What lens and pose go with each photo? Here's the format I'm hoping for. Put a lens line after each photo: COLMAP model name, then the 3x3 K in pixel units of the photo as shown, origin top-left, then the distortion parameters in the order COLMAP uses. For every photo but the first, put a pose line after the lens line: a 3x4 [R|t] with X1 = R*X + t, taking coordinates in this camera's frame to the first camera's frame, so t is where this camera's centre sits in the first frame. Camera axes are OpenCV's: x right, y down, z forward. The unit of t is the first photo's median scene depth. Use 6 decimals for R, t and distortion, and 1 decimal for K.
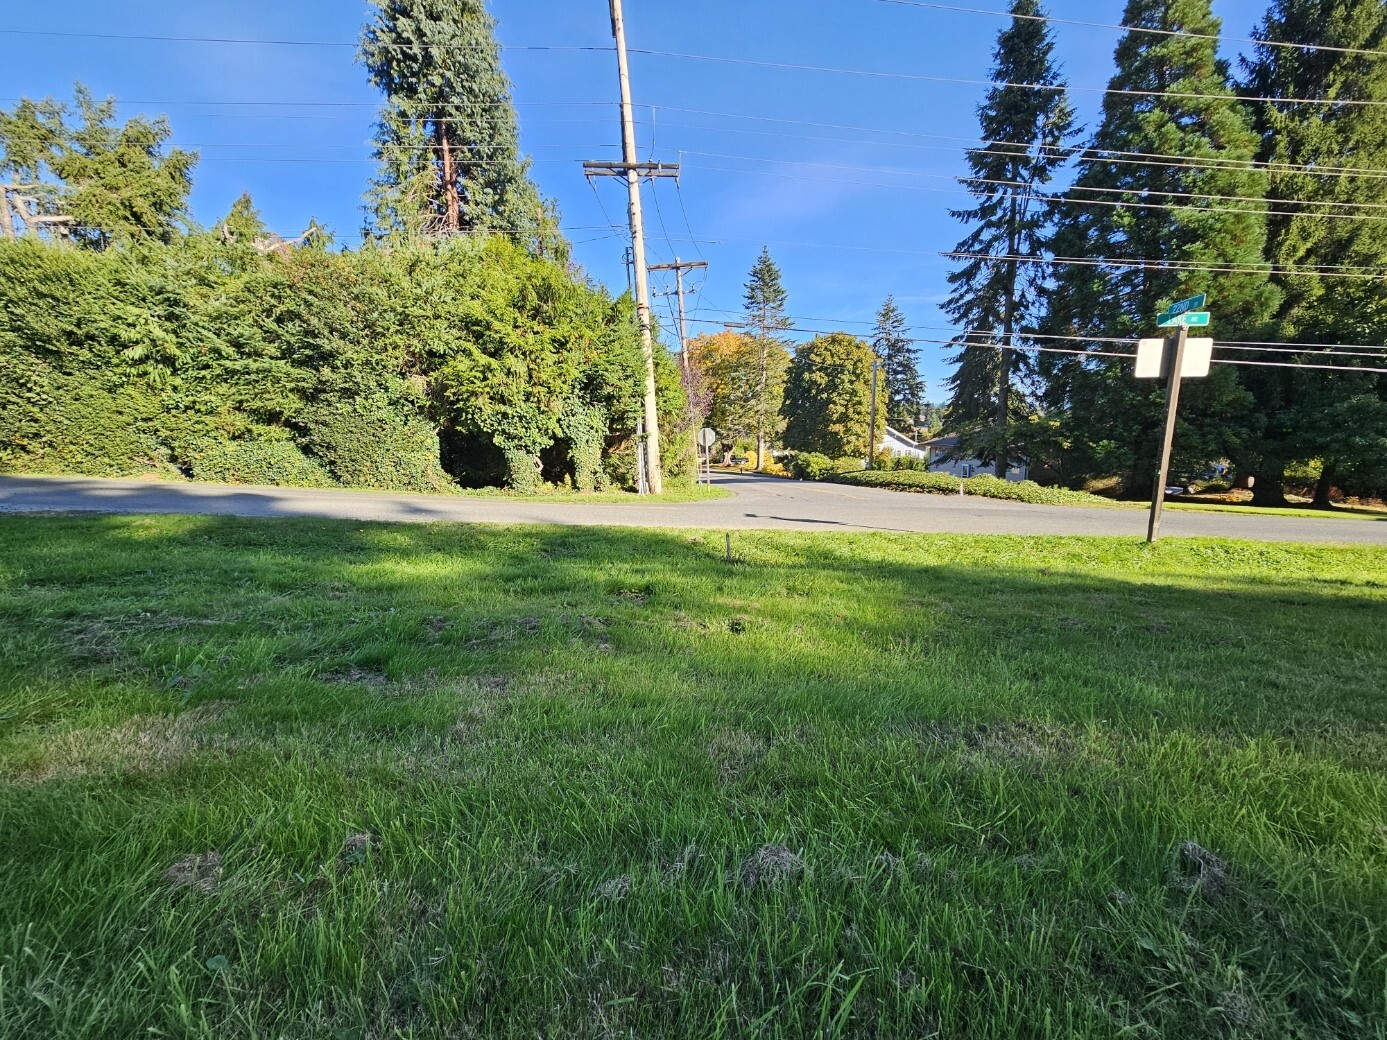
lens RADIAL K [[566.9, 0, 694.0], [0, 566.9, 521.0], [0, 0, 1]] dist [-0.003108, 0.000571]
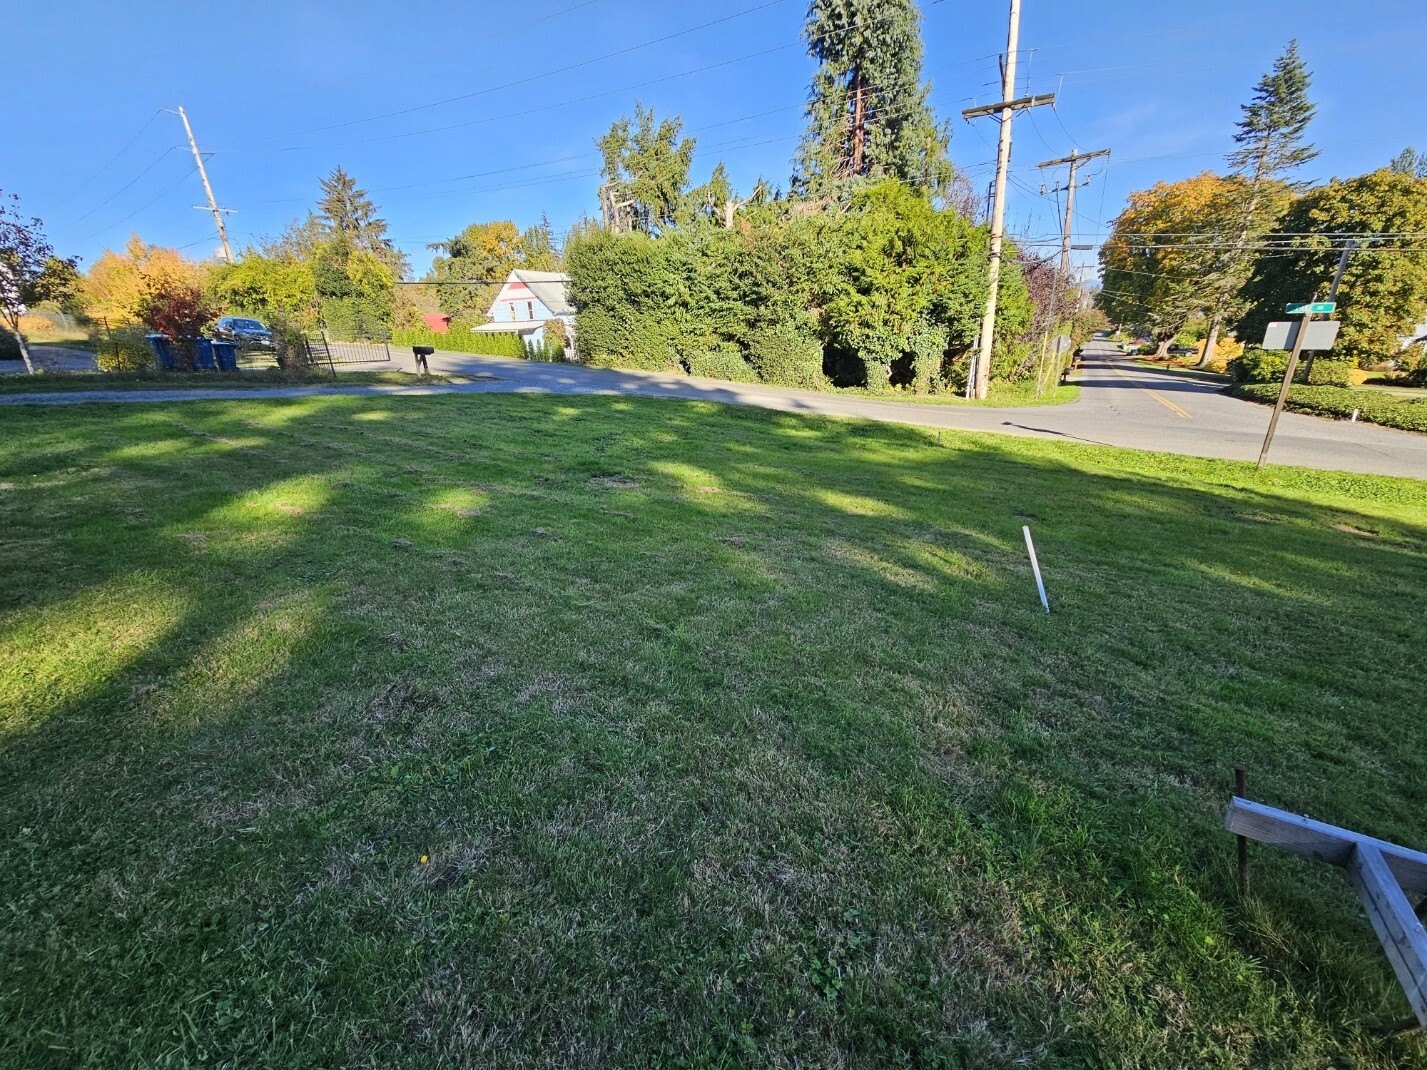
lens RADIAL K [[583.2, 0, 712.0], [0, 583.2, 540.1], [0, 0, 1]] dist [-0.003108, 0.000571]
pose [[0.814413, 0.196677, -0.545939, 0.229473], [-0.070560, 0.967394, 0.243250, -0.019908], [0.575980, -0.159585, 0.801736, -0.443652]]
